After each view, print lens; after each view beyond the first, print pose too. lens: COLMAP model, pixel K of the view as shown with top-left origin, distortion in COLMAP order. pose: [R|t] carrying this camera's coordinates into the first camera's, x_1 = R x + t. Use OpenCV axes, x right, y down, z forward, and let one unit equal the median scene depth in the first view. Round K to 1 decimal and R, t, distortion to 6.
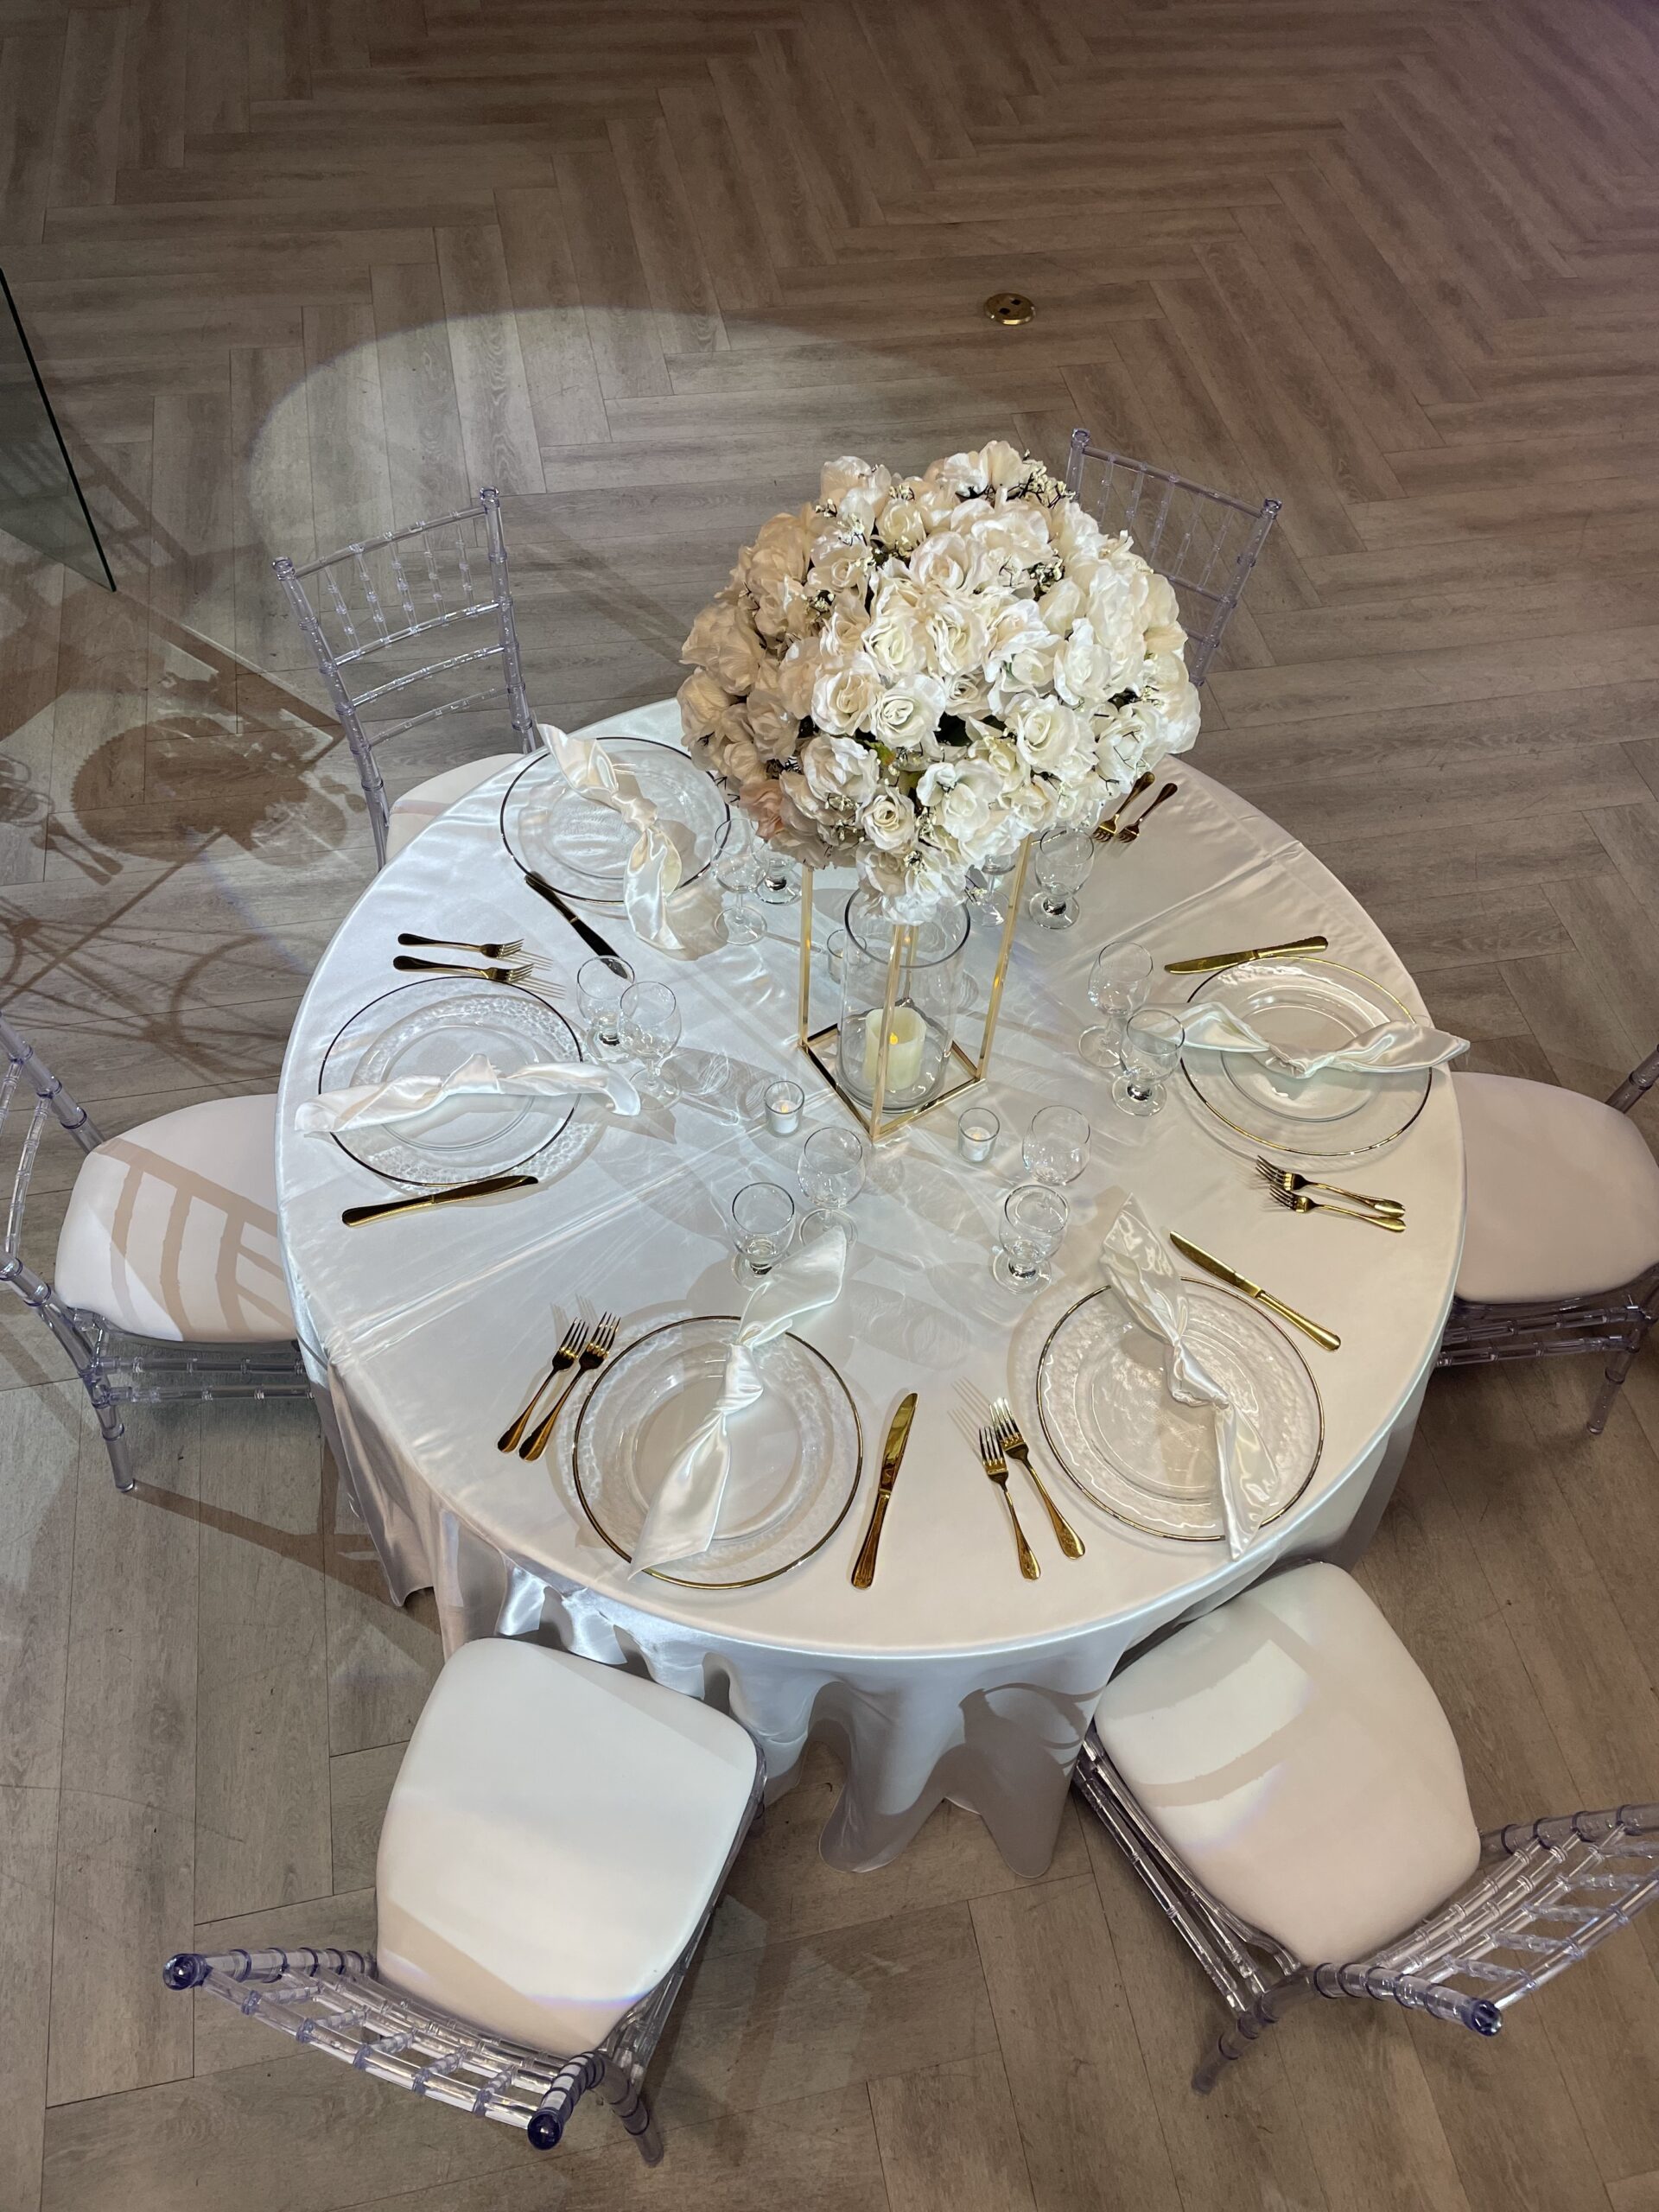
lens RADIAL K [[1678.3, 0, 850.5], [0, 1678.3, 1087.8], [0, 0, 1]] dist [0.081058, -0.109545]
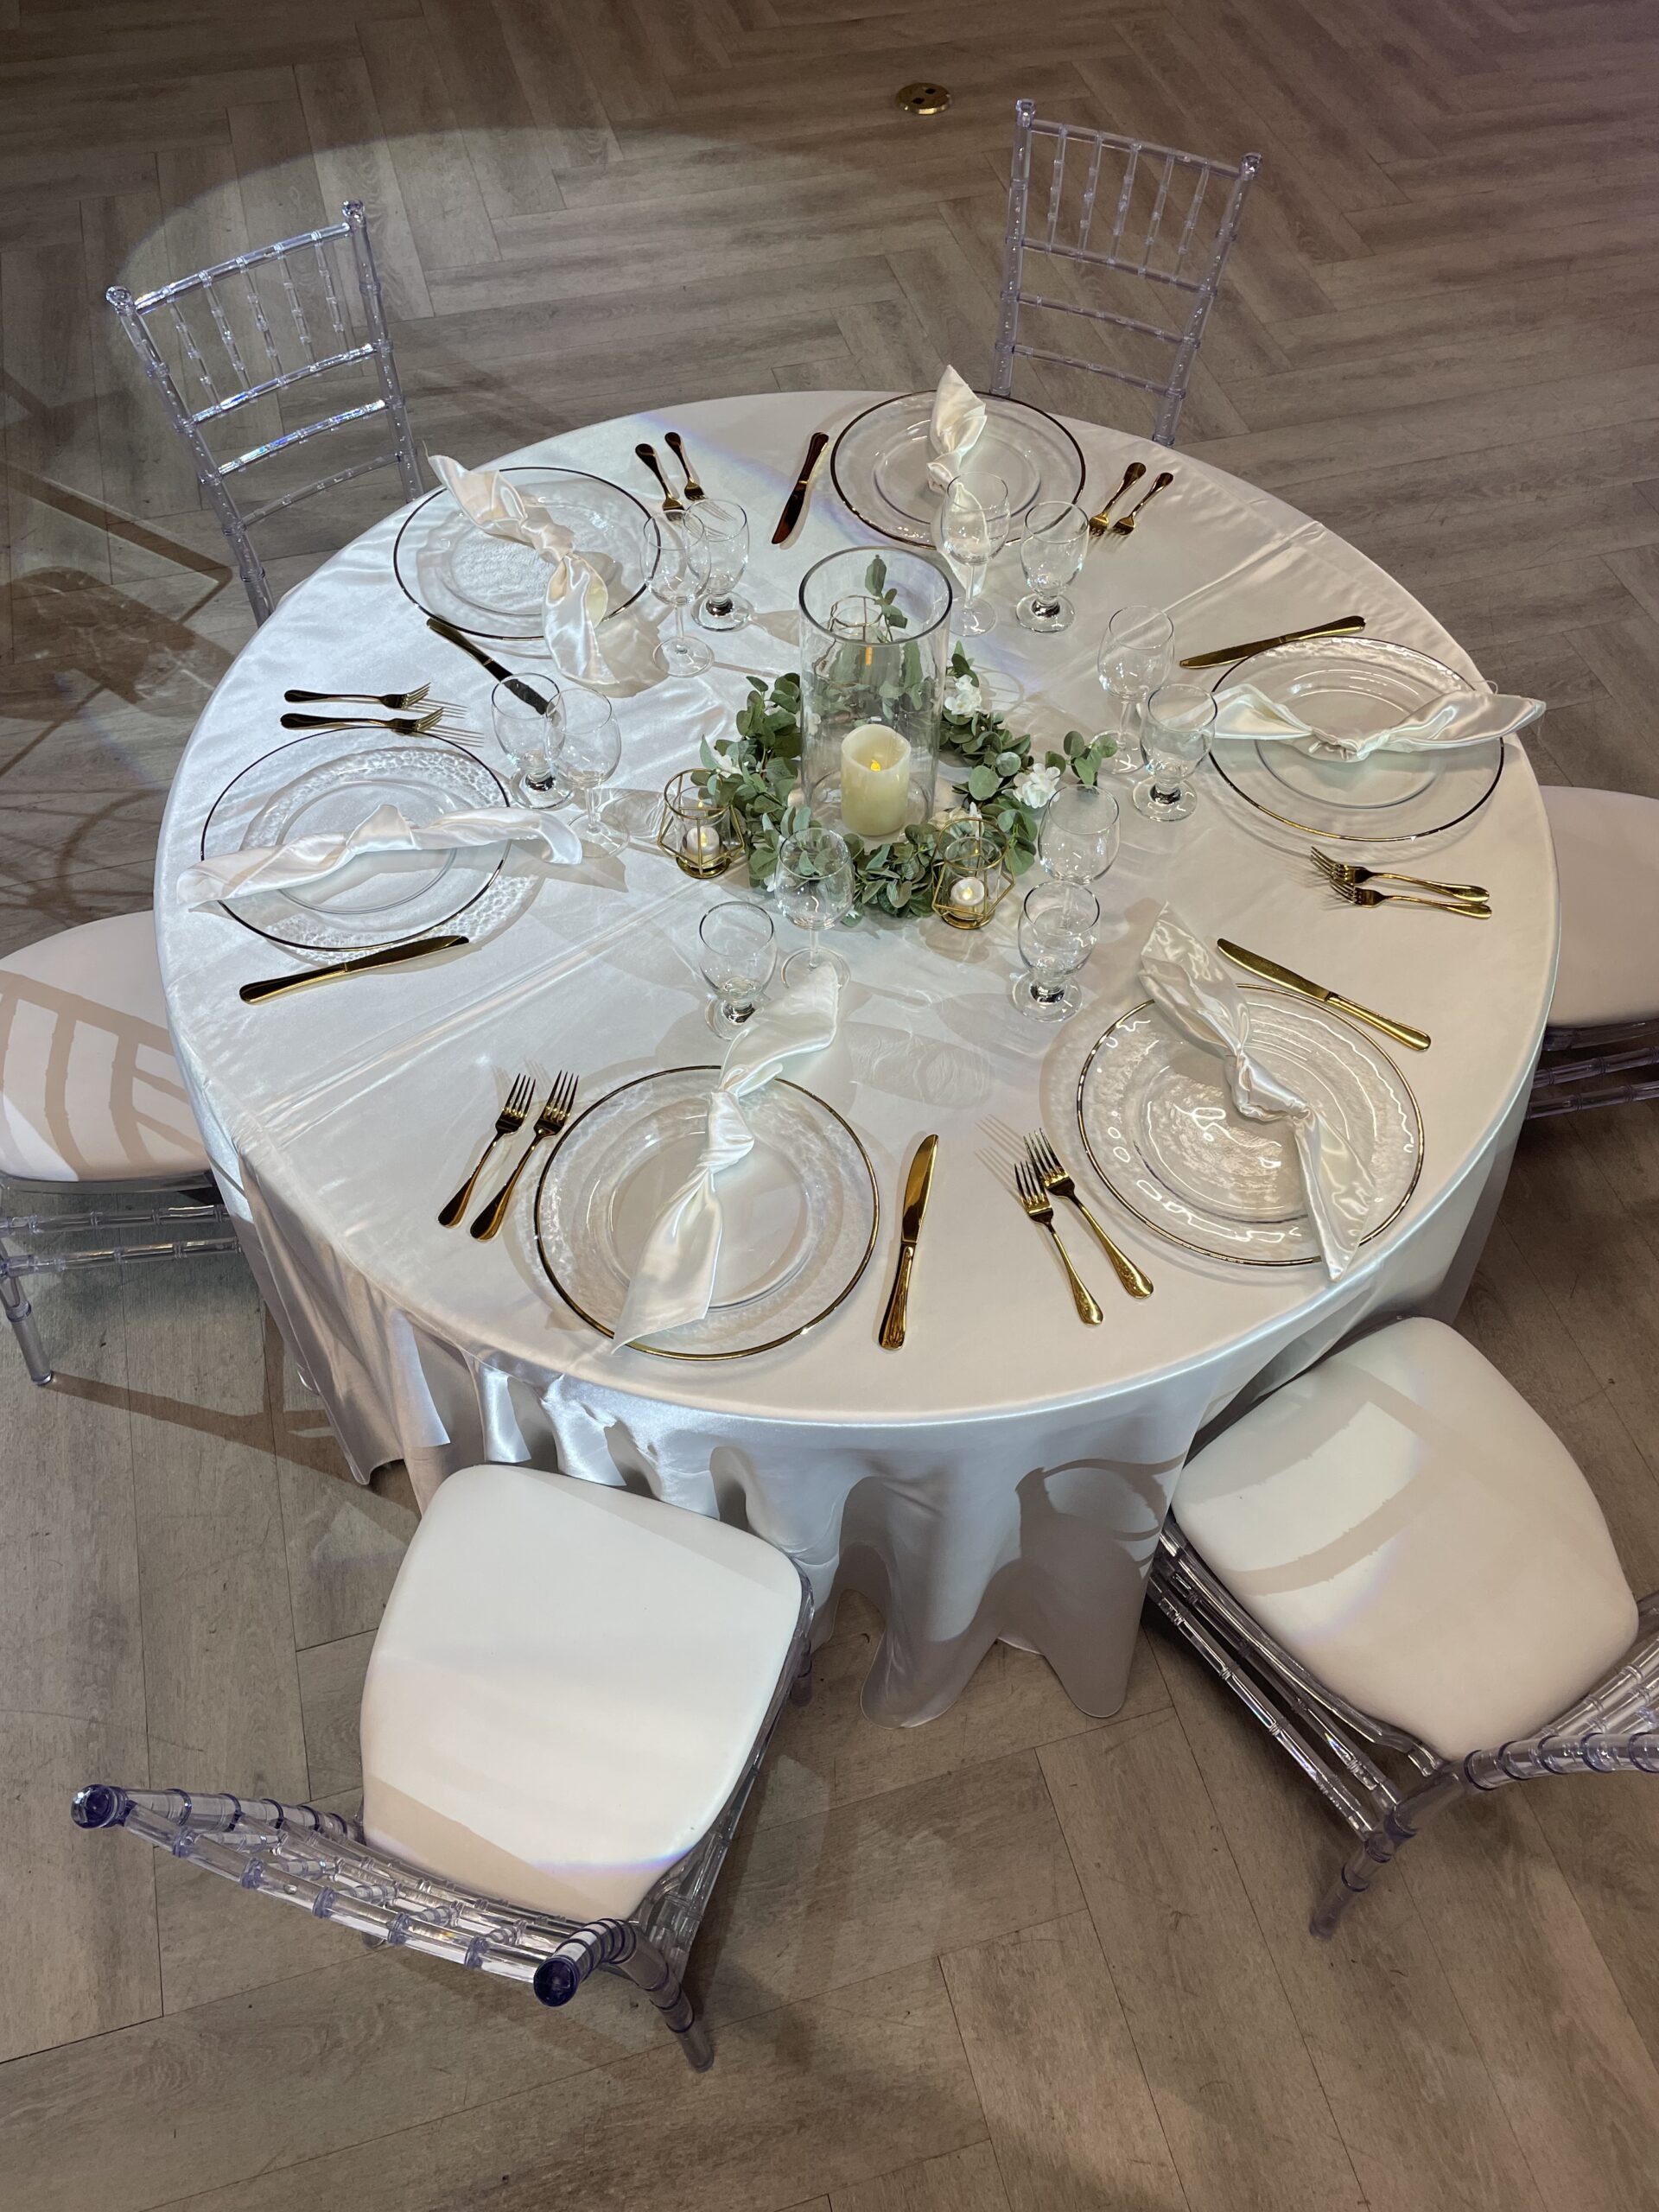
lens RADIAL K [[1678.3, 0, 824.2], [0, 1678.3, 1110.0], [0, 0, 1]] dist [0.081058, -0.109545]
pose [[0.996662, -0.081566, 0.003561, -0.015025], [0.081466, 0.996420, 0.022599, 0.117158], [-0.005392, -0.022234, 0.999738, 0.128517]]
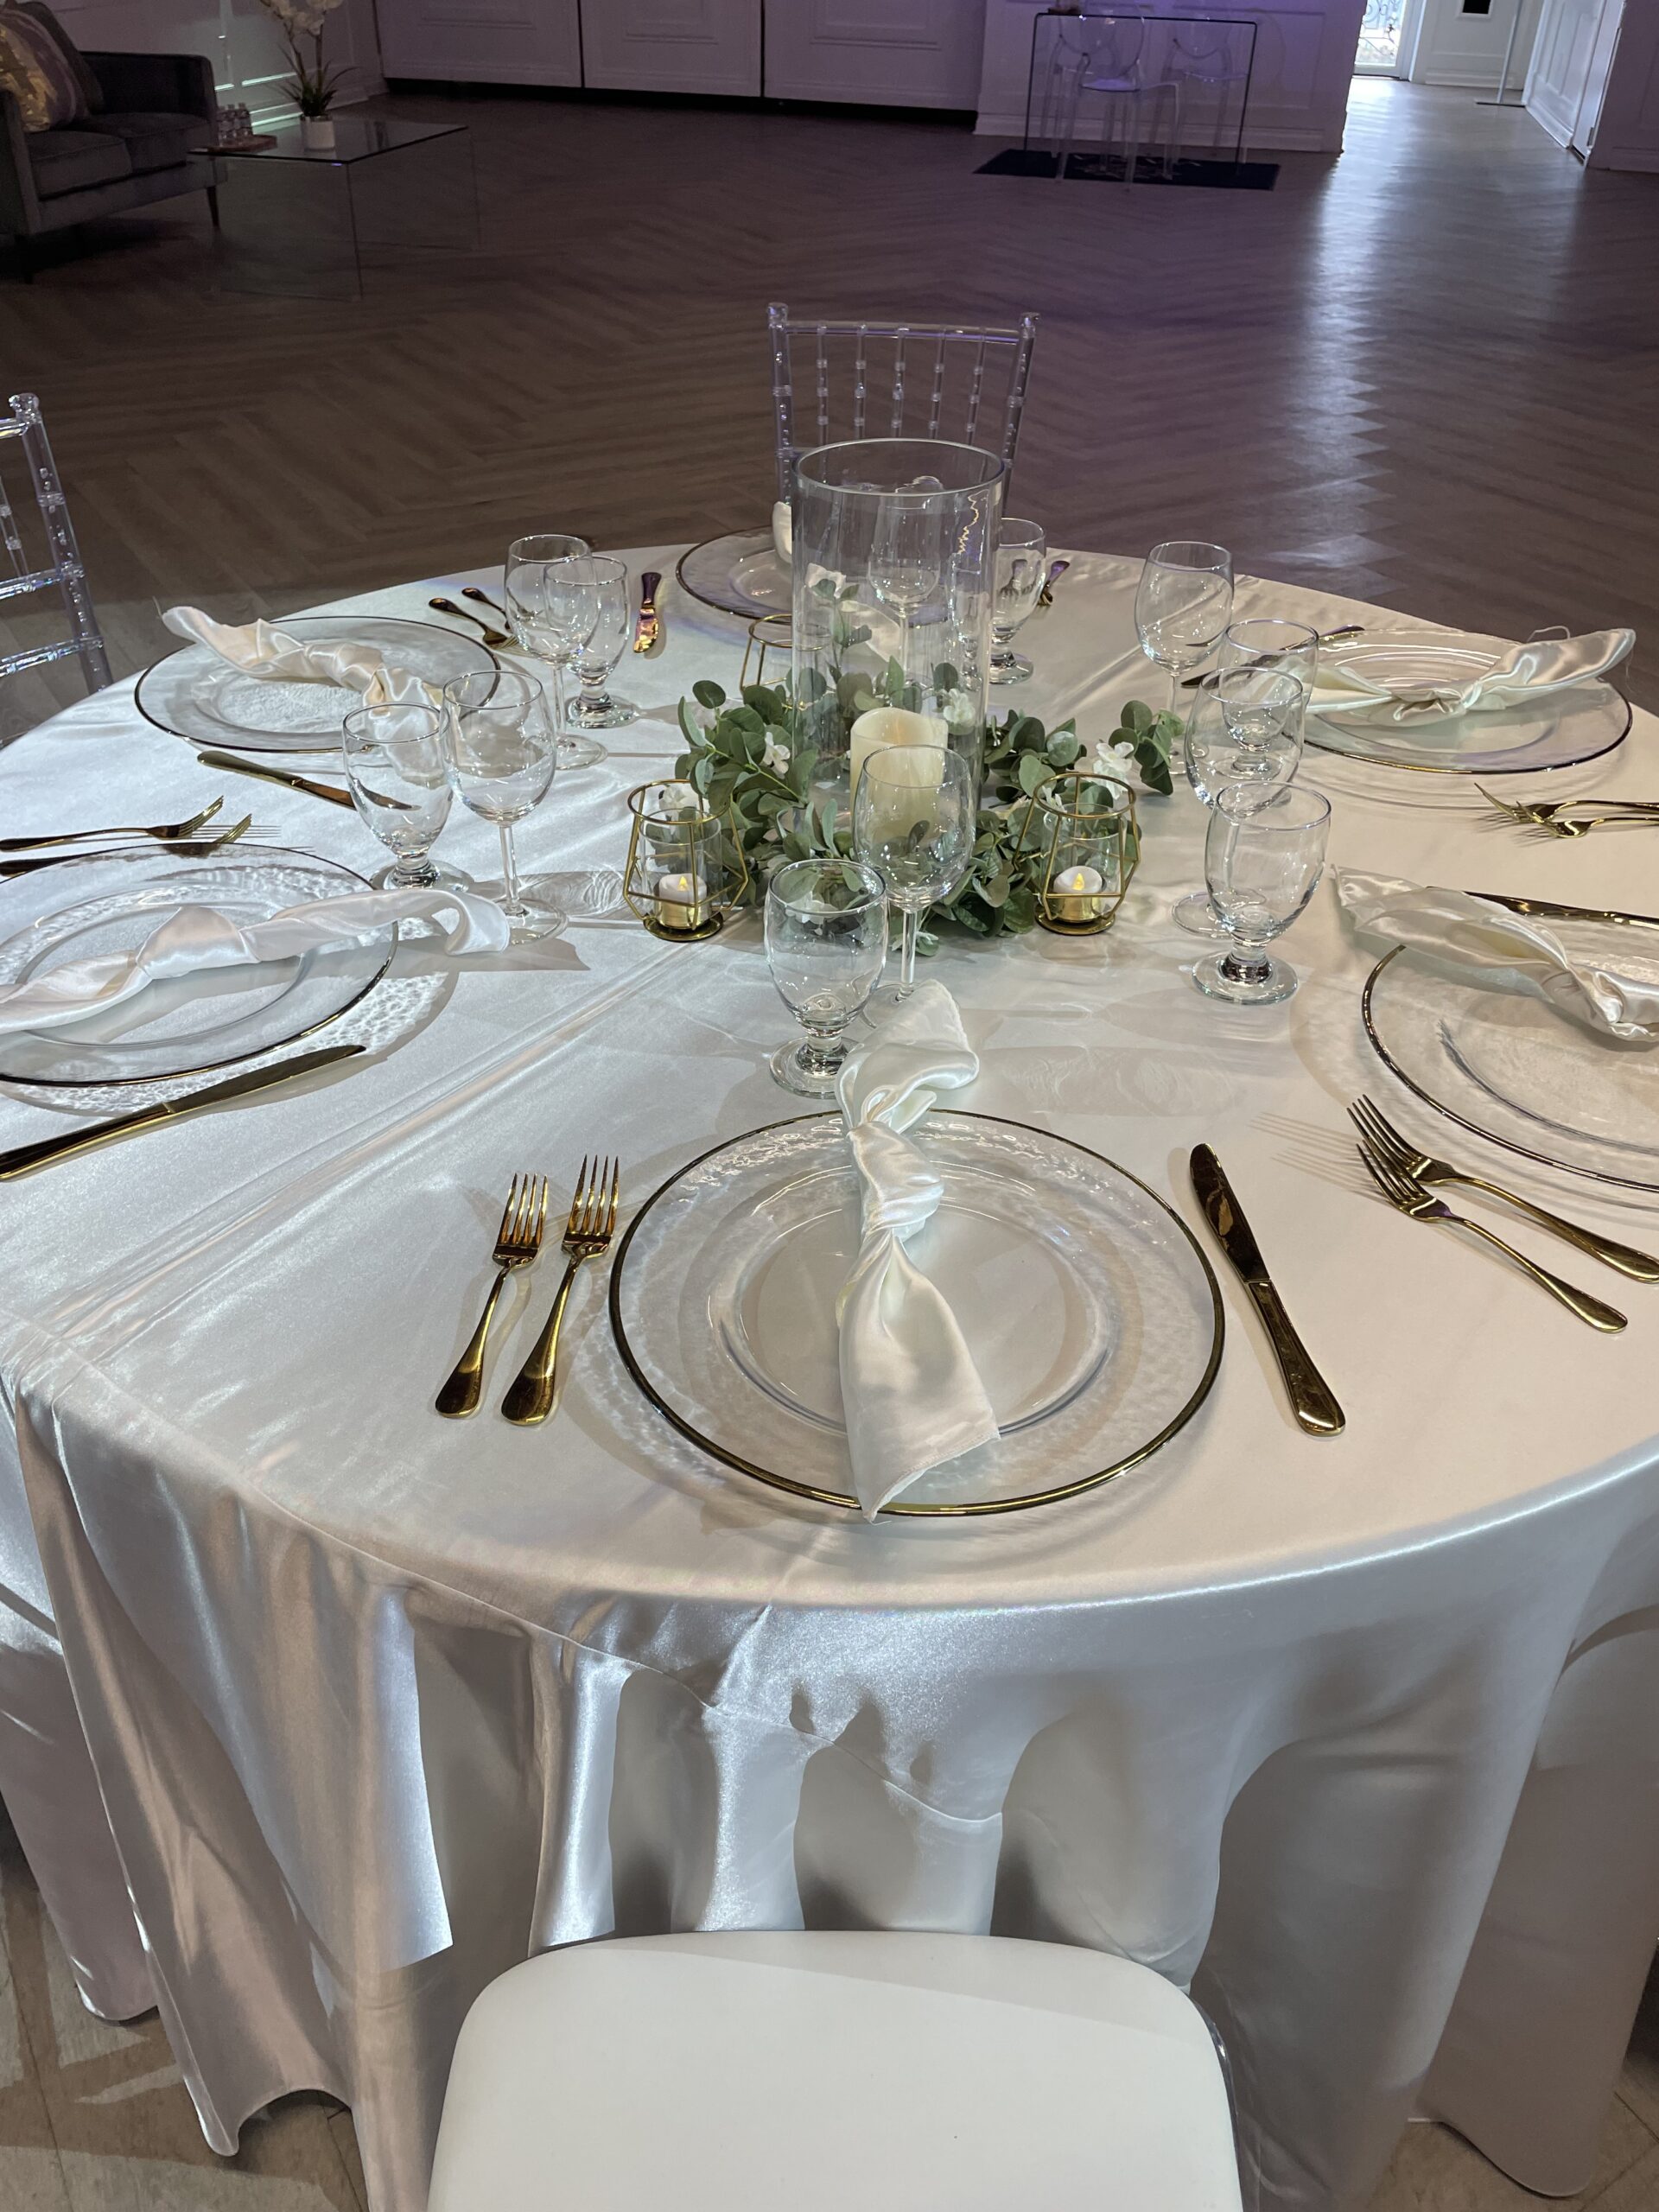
lens RADIAL K [[1678.3, 0, 812.8], [0, 1678.3, 1102.4], [0, 0, 1]] dist [0.081058, -0.109545]
pose [[0.939107, -0.234752, 0.250938, -0.164174], [0.302237, 0.911750, -0.278145, 0.224295], [-0.163497, 0.337050, 0.927182, 0.424182]]
